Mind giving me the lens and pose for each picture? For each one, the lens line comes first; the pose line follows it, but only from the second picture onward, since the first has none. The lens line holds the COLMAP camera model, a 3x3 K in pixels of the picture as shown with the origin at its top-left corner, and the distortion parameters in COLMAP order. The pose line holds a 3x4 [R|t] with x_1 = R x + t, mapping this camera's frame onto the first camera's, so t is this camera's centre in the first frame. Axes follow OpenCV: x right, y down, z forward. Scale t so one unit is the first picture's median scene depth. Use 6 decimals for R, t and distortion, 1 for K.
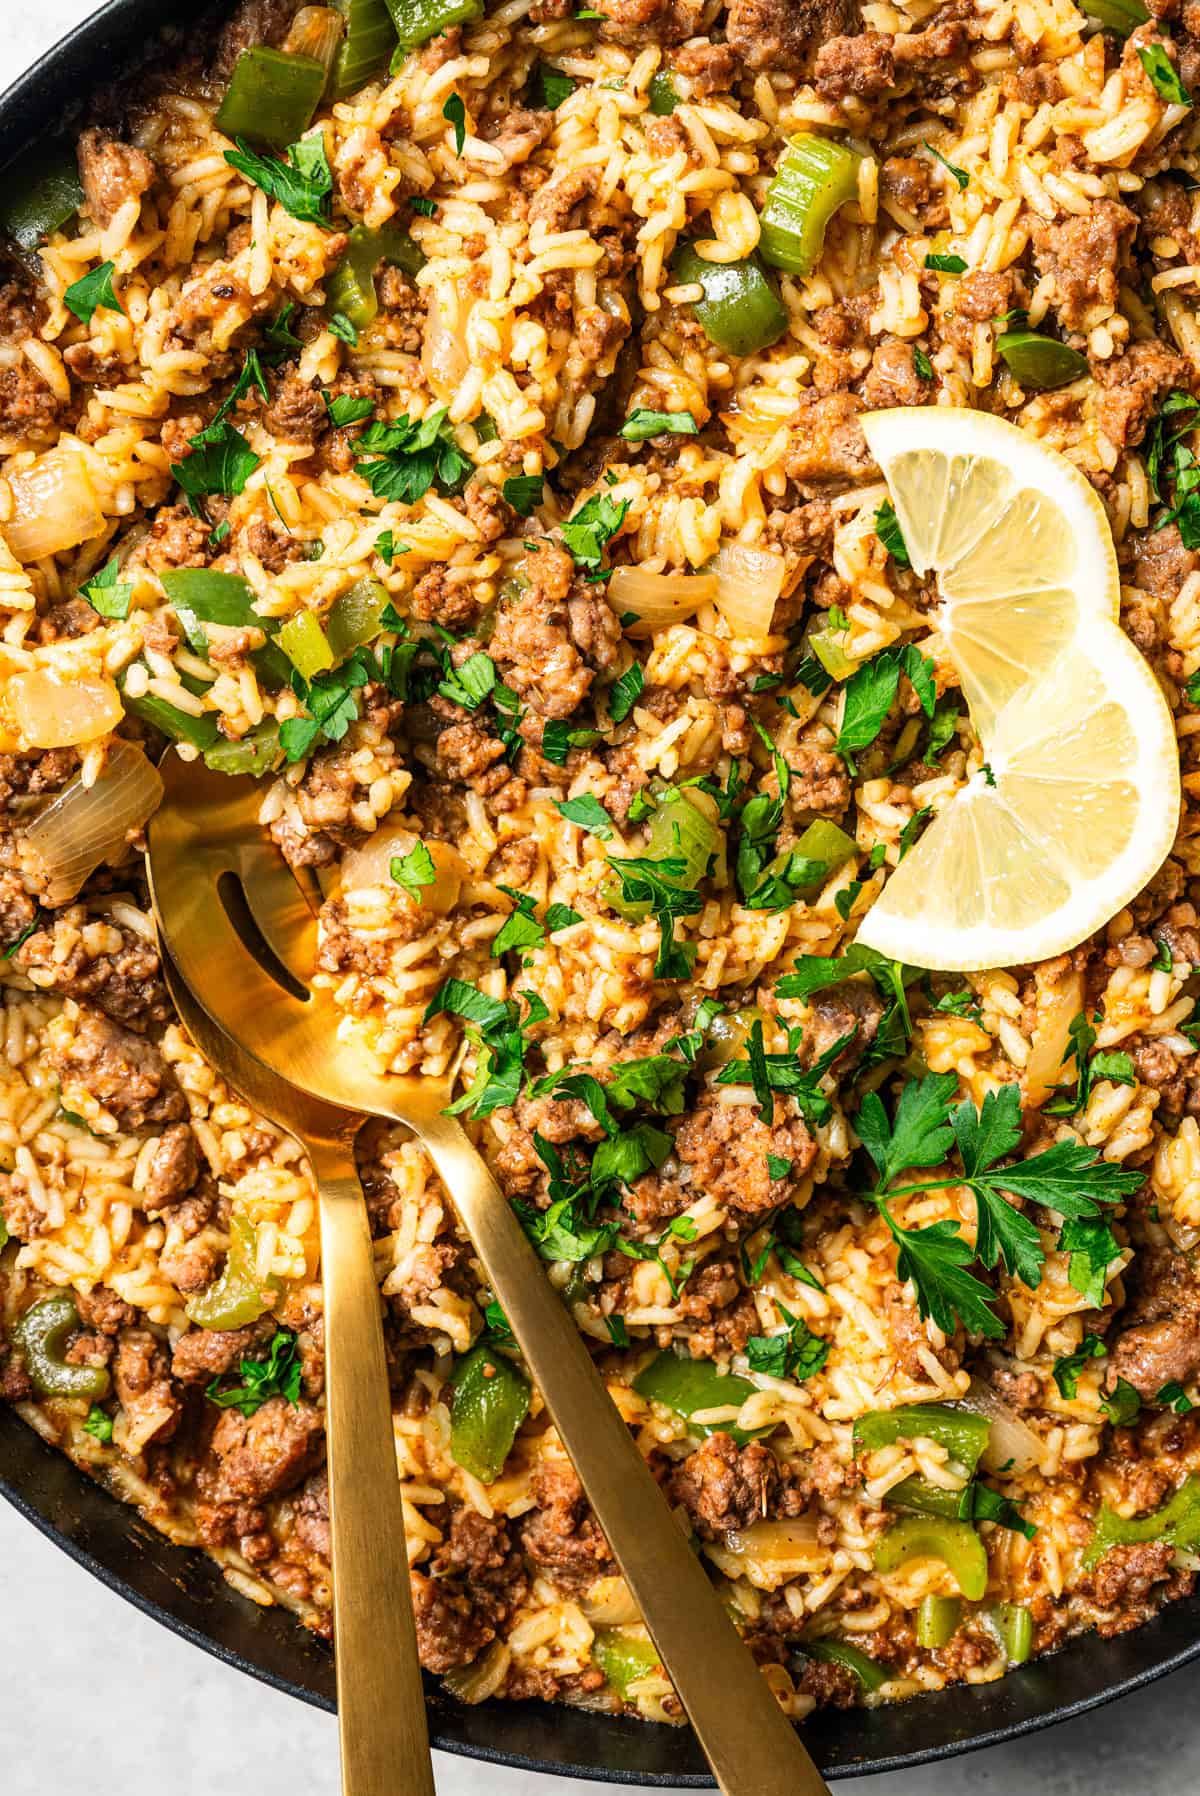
lens RADIAL K [[2915.8, 0, 600.0], [0, 2915.8, 898.0], [0, 0, 1]] dist [-0.191298, 0.179166]
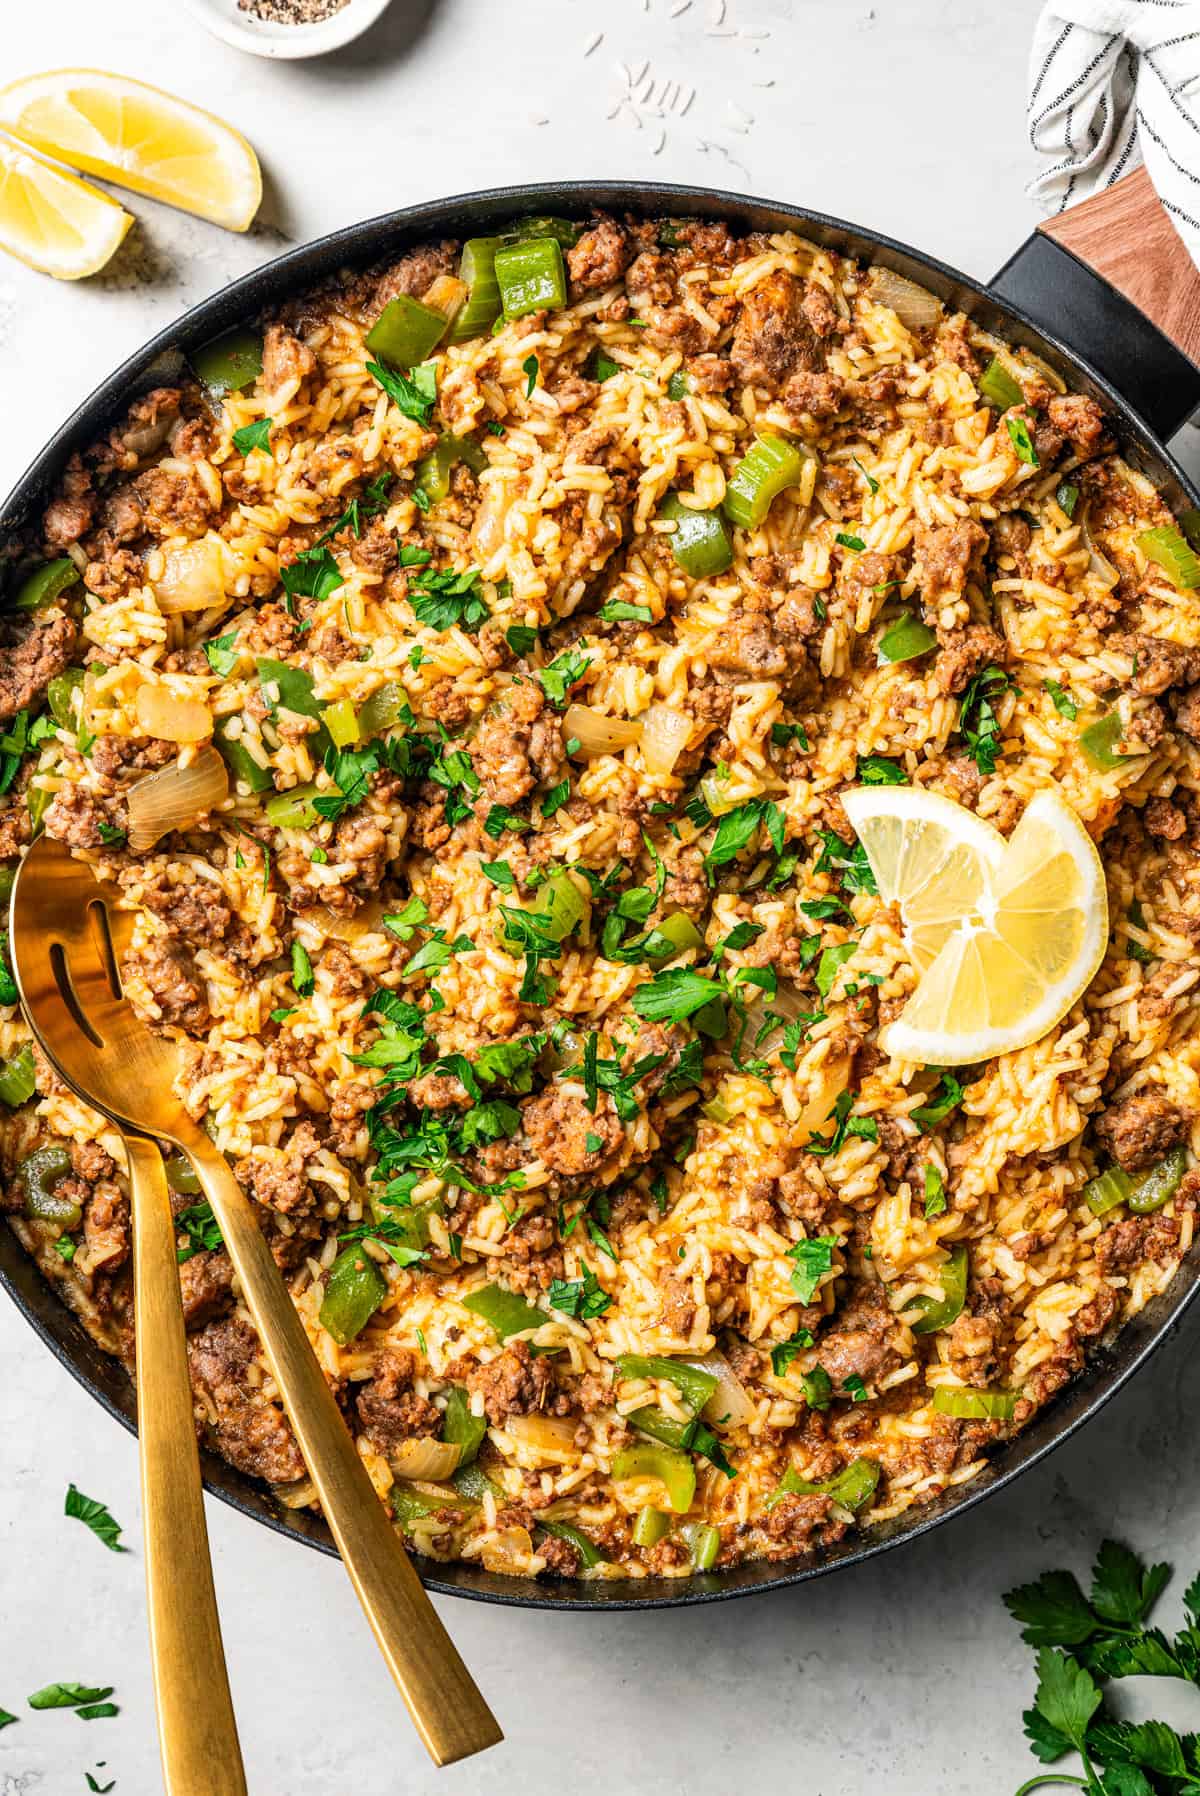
lens RADIAL K [[2887.5, 0, 677.2], [0, 2887.5, 827.3], [0, 0, 1]] dist [-0.697656, 6.254993]
pose [[0.978344, 0.206890, 0.006214, 0.057167], [-0.203489, 0.966887, -0.154018, 0.144306], [-0.037873, 0.149418, 0.988048, -0.348200]]
